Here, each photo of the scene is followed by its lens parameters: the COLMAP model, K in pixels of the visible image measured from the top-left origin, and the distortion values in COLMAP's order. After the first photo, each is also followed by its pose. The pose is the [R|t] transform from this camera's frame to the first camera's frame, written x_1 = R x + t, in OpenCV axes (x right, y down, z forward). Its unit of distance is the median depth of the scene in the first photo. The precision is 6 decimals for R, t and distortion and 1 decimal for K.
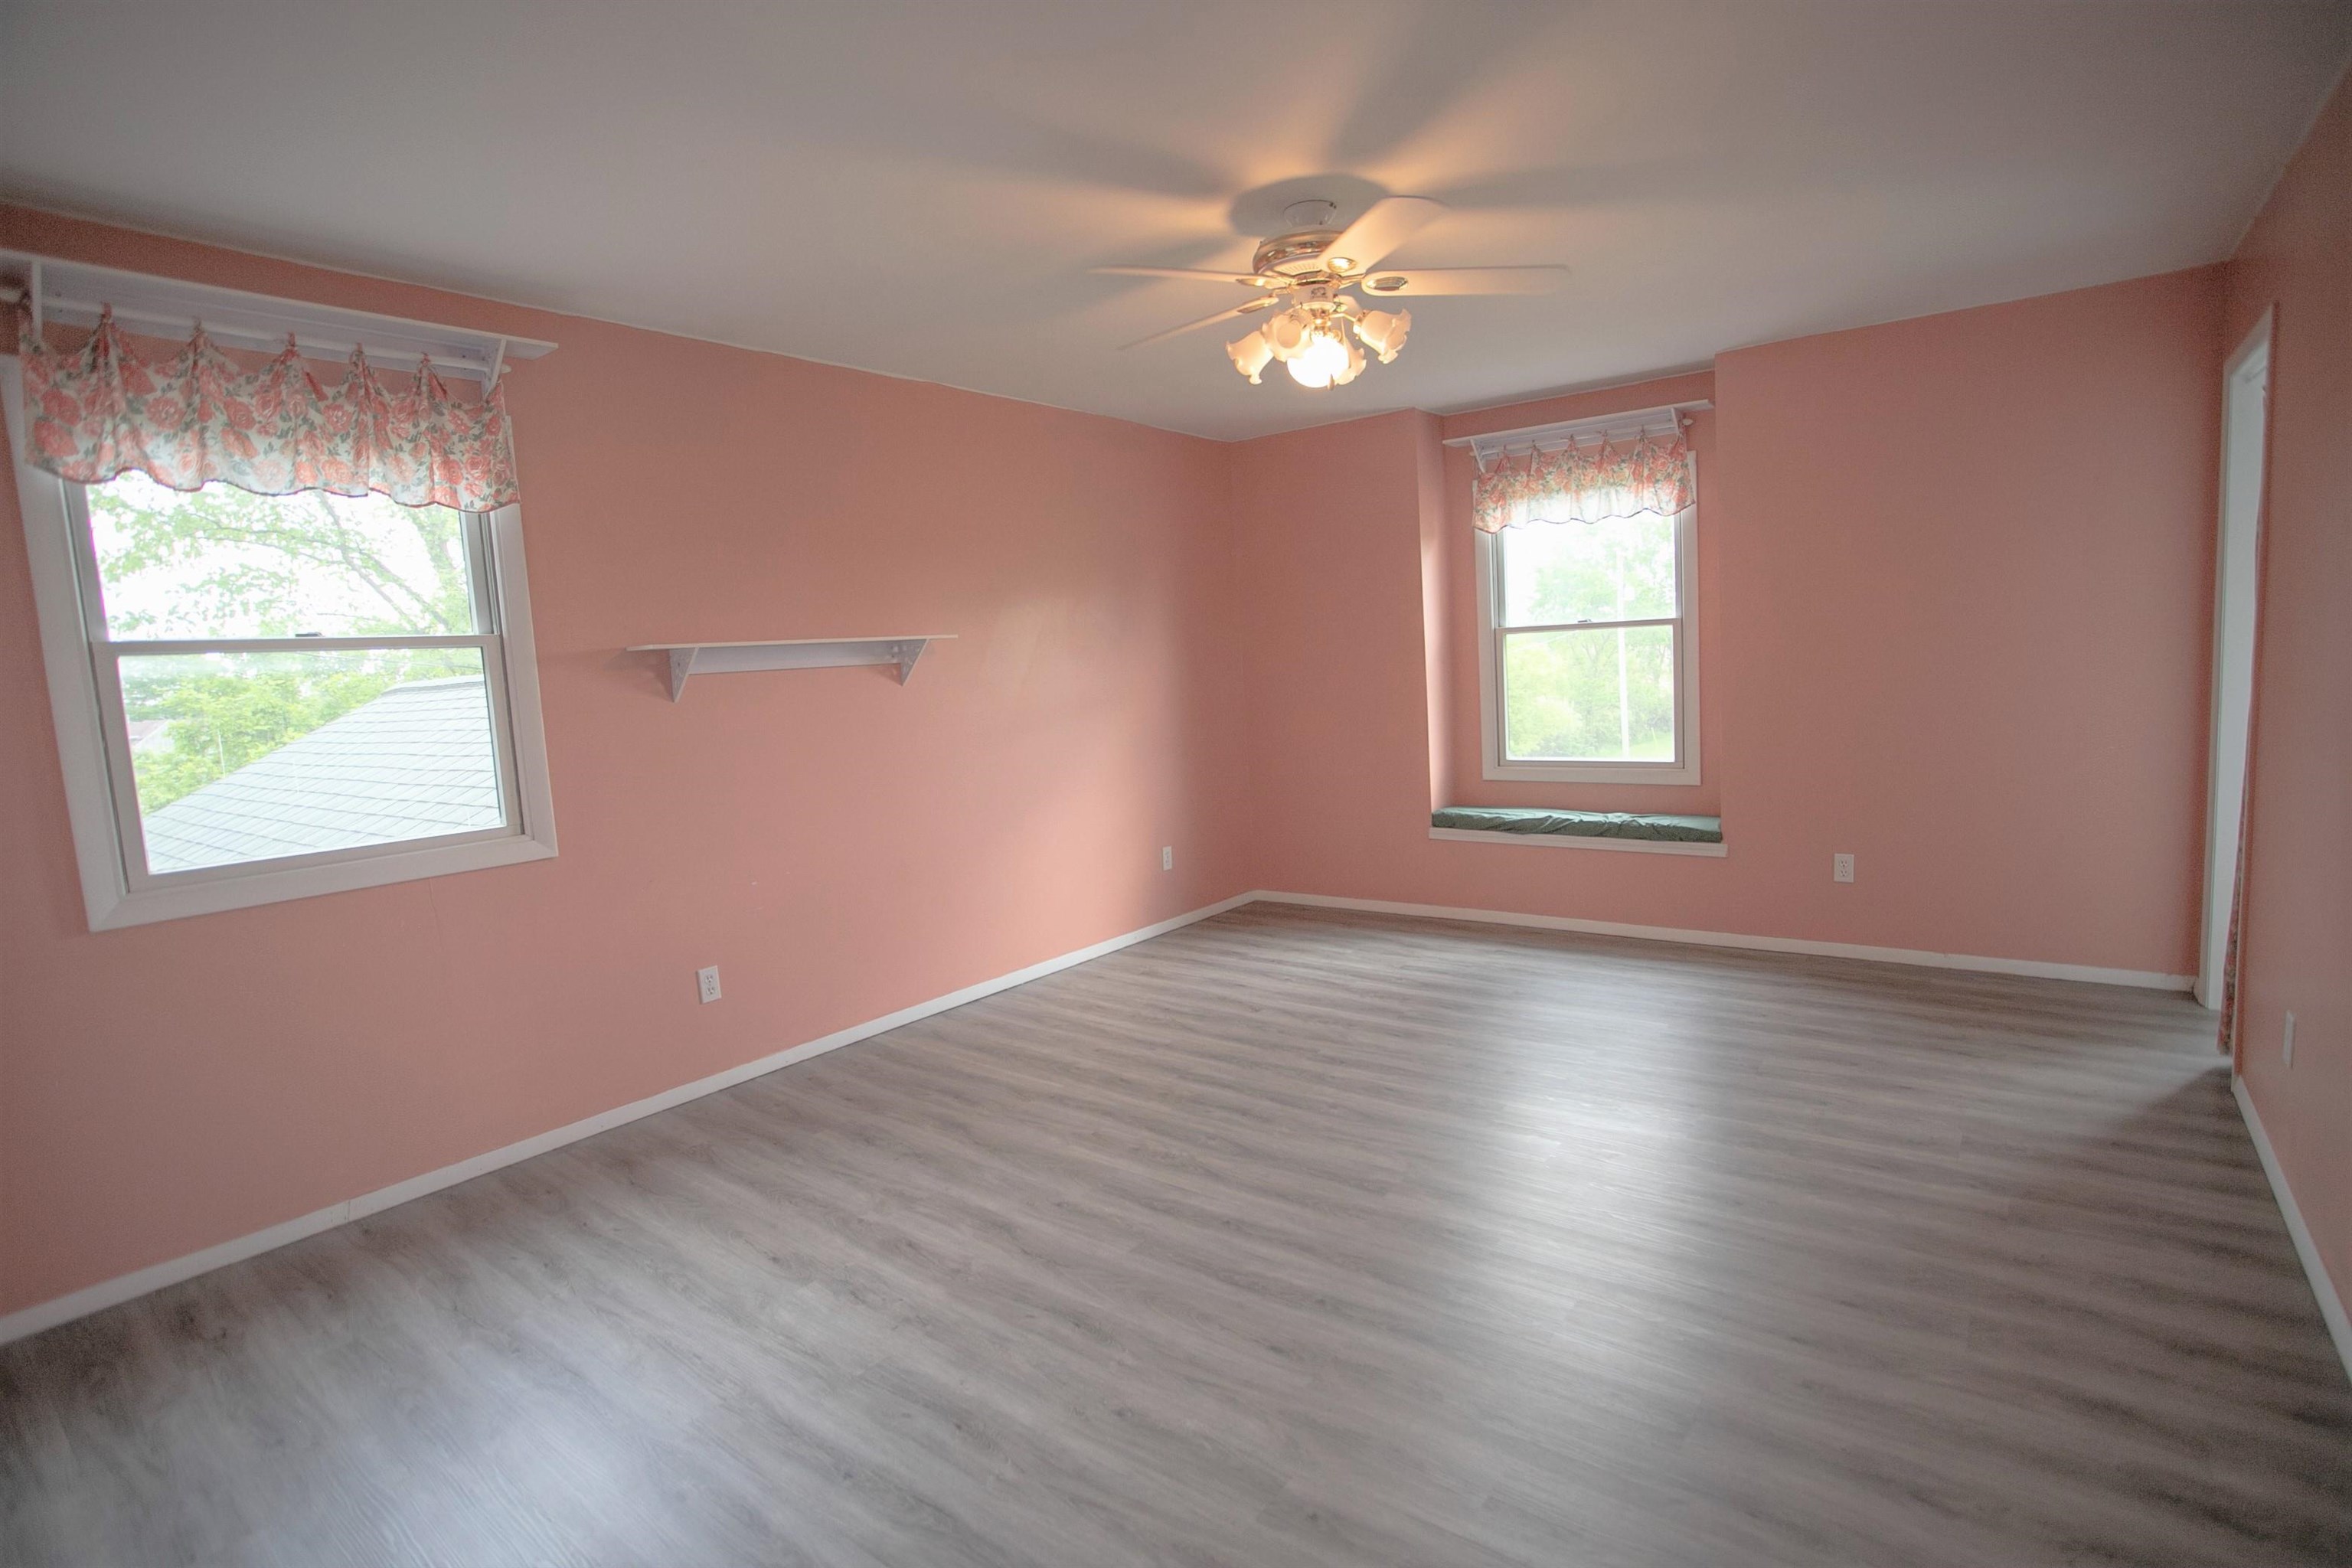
lens RADIAL K [[1096.9, 0, 1176.0], [0, 1096.9, 784.0], [0, 0, 1]] dist [-0.061885, 0.021063]
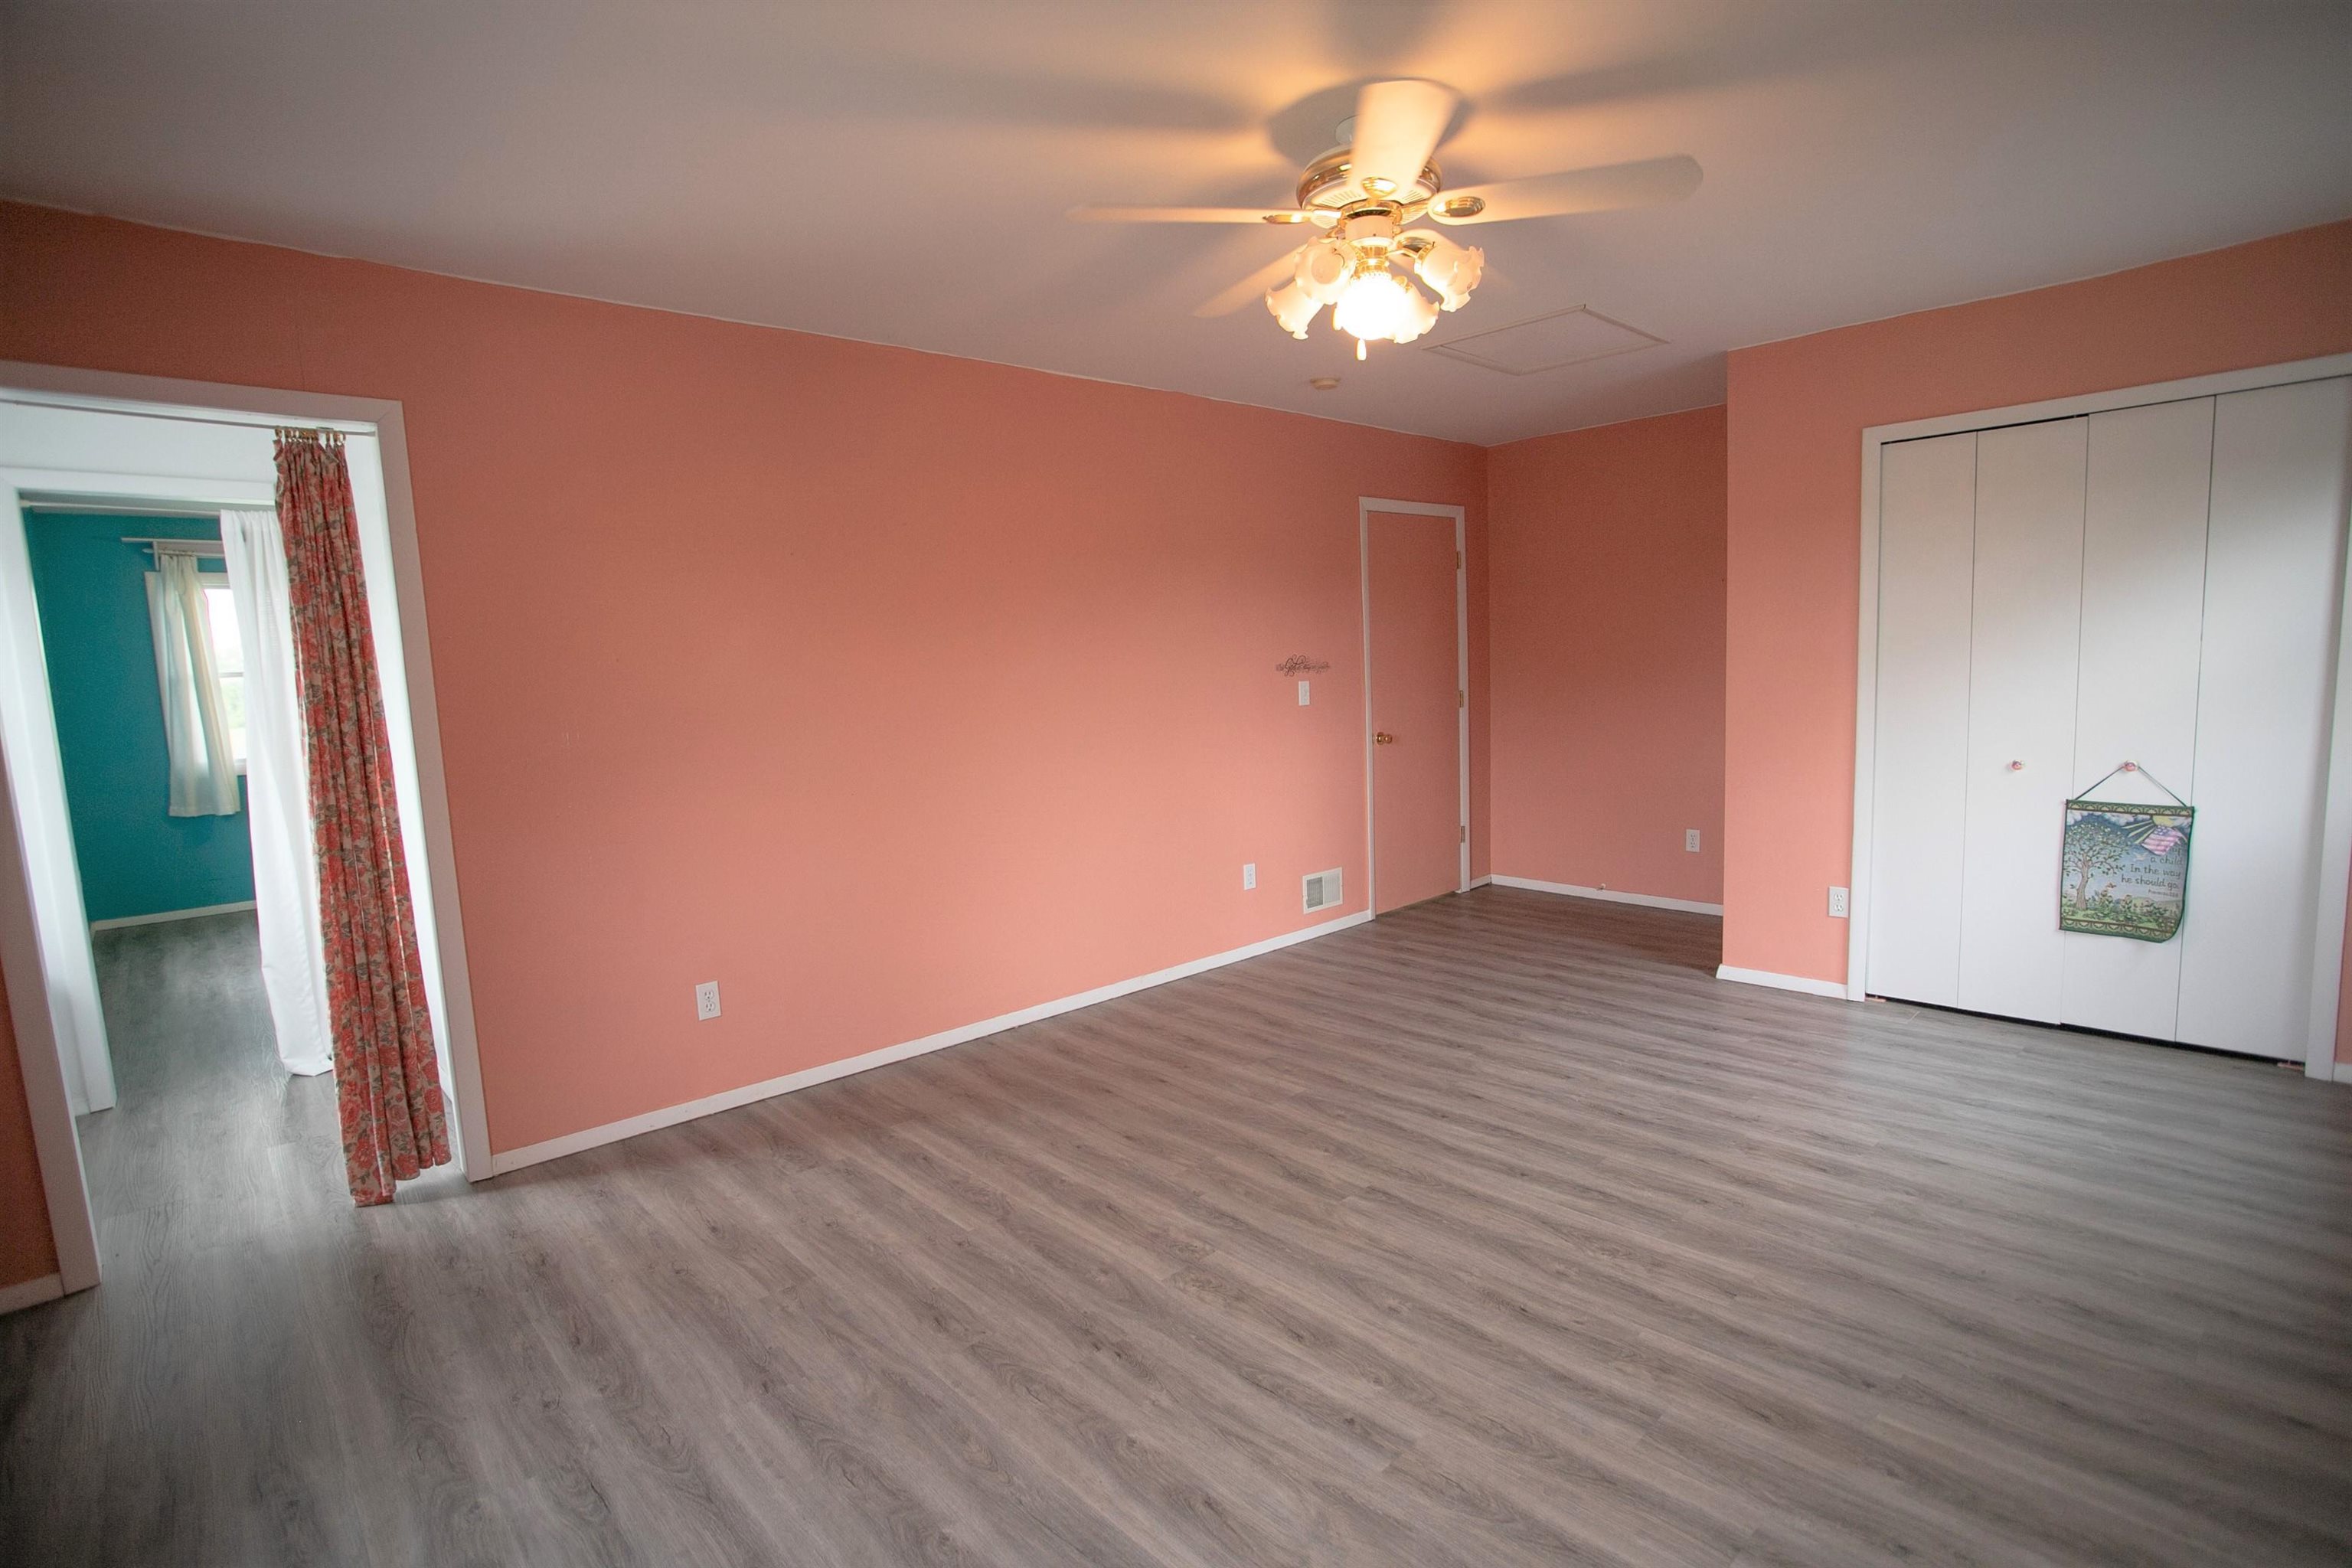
lens RADIAL K [[1096.9, 0, 1176.0], [0, 1096.9, 784.0], [0, 0, 1]] dist [-0.061885, 0.021063]
pose [[-0.980234, 0.072422, 0.184109, 0.155132], [0.112502, 0.969532, 0.217604, -0.241572], [-0.162740, 0.234015, -0.958516, 1.944962]]
